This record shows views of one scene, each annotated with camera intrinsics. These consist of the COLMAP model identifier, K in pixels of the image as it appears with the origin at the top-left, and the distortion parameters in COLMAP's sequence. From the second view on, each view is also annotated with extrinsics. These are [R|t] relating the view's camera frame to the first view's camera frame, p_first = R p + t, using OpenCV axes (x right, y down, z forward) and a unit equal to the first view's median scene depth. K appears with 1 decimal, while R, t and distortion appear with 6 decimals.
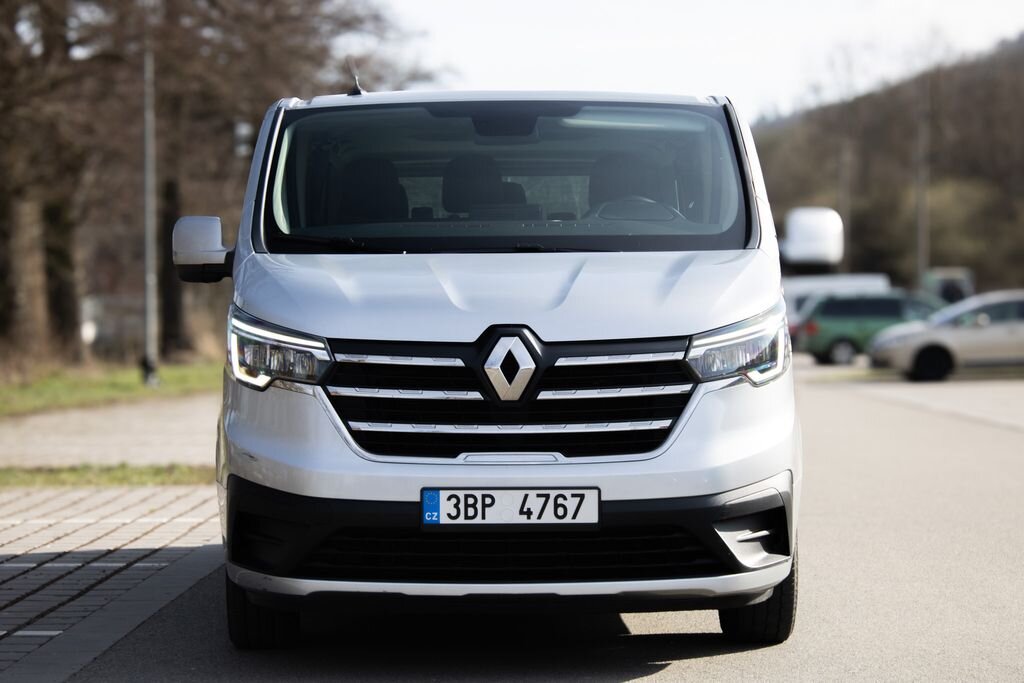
lens RADIAL K [[2684.9, 0, 512.0], [0, 2684.9, 341.5], [0, 0, 1]] dist [-0.013970, -0.666353]
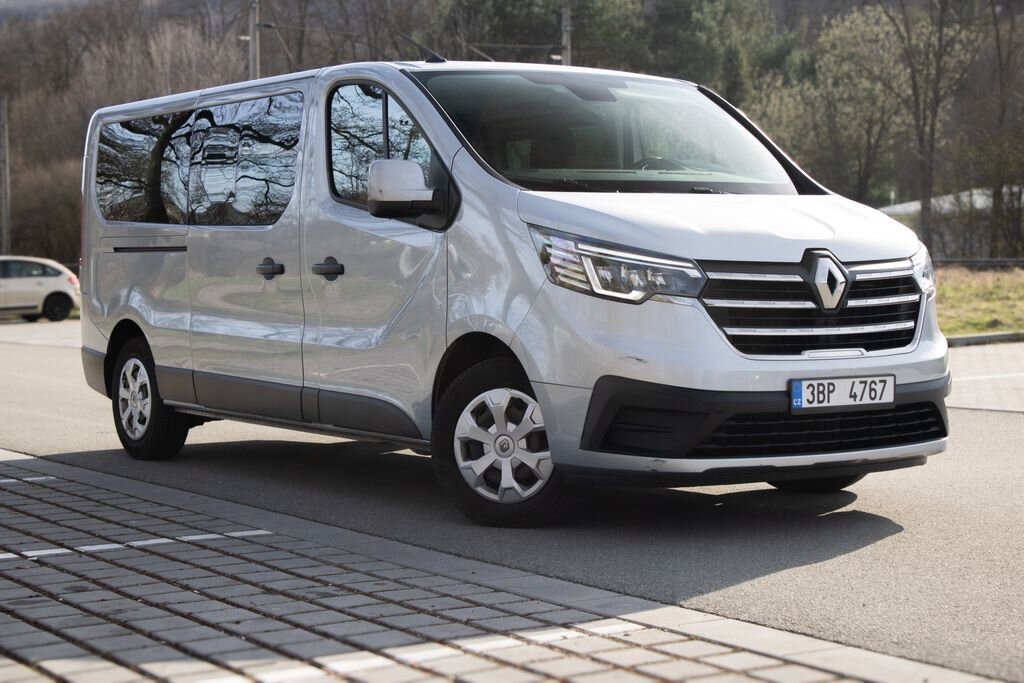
lens RADIAL K [[1995.2, 0, 512.0], [0, 1995.2, 341.5], [0, 0, 1]] dist [-0.007658, 0.024574]
pose [[0.837247, -0.023971, 0.546299, -0.638843], [0.009233, 0.999516, 0.029707, 0.008357], [-0.546747, -0.019828, 0.837063, 0.296731]]
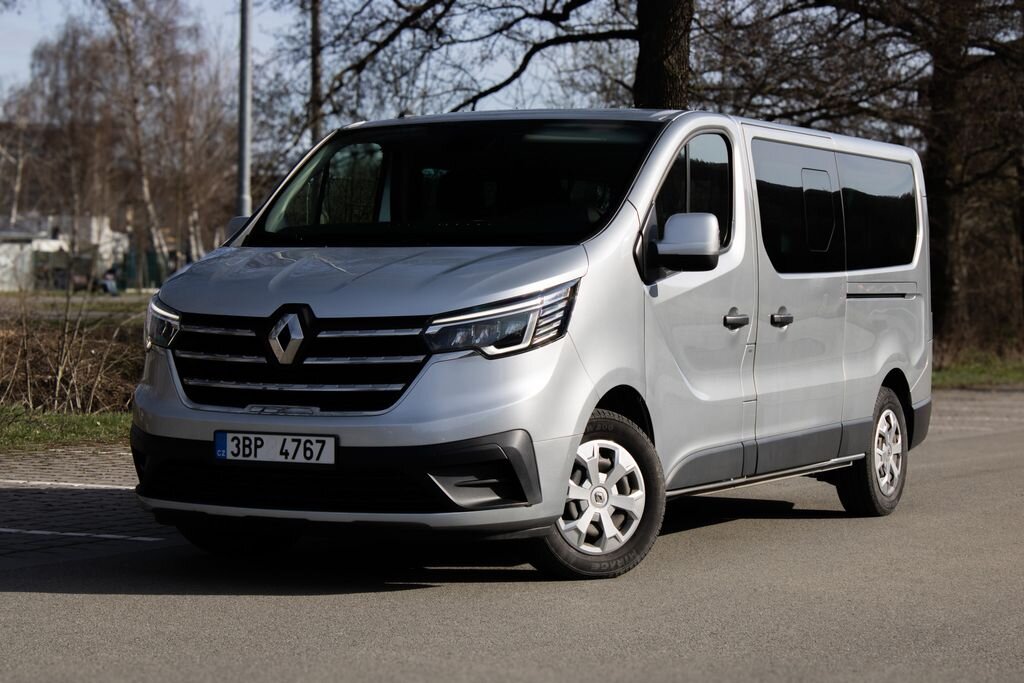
lens RADIAL K [[2684.9, 0, 512.0], [0, 2684.9, 341.5], [0, 0, 1]] dist [-0.013970, -0.666353]
pose [[0.892293, 0.023799, -0.450829, 0.663291], [-0.018339, 0.999696, 0.016477, -0.011582], [0.451084, -0.006434, 0.892458, -0.078266]]
